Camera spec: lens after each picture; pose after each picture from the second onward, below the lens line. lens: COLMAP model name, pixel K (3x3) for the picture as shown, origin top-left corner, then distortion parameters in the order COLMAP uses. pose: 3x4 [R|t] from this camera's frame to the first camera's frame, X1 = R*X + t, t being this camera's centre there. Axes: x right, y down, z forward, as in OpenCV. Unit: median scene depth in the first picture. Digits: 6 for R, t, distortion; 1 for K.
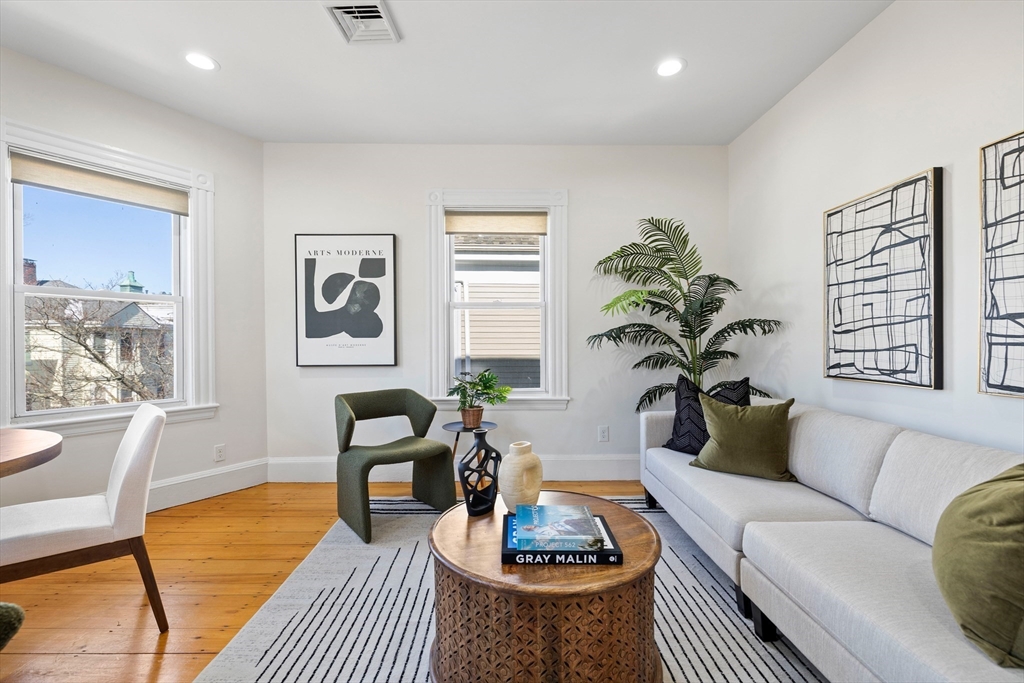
lens RADIAL K [[435.1, 0, 510.9], [0, 435.1, 343.1], [0, 0, 1]] dist [-0.002807, 0.000661]
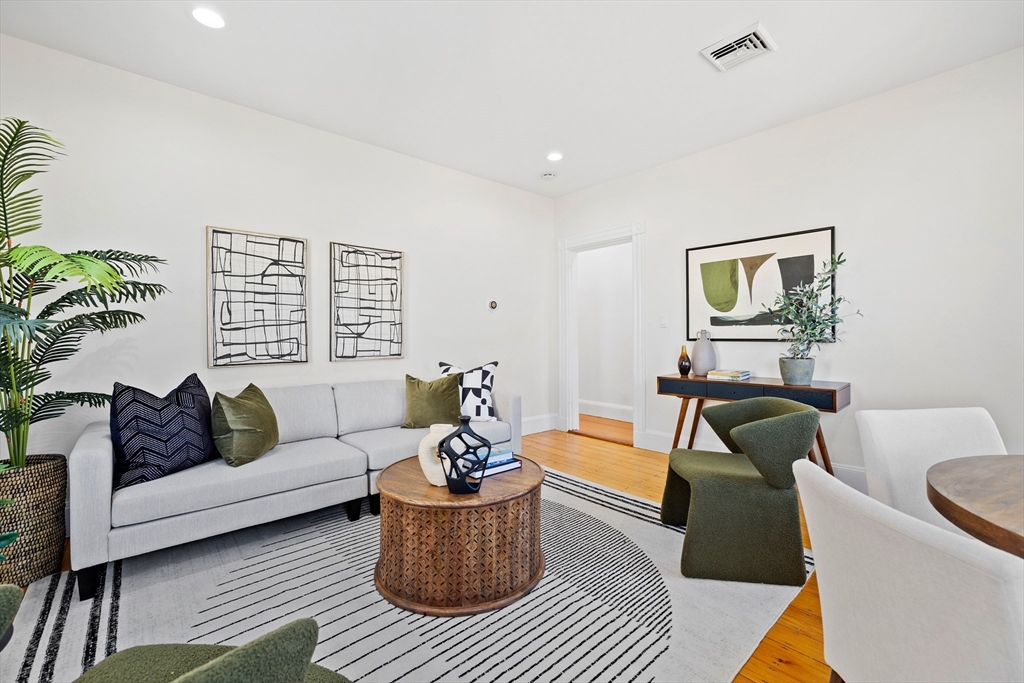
lens RADIAL K [[435.1, 0, 512.8], [0, 435.1, 337.1], [0, 0, 1]] dist [-0.002807, 0.000661]
pose [[-0.650645, 0.003833, 0.759372, -0.811247], [0.010176, 0.999941, 0.003671, 0.001711], [-0.759314, 0.010116, -0.650646, 1.325688]]
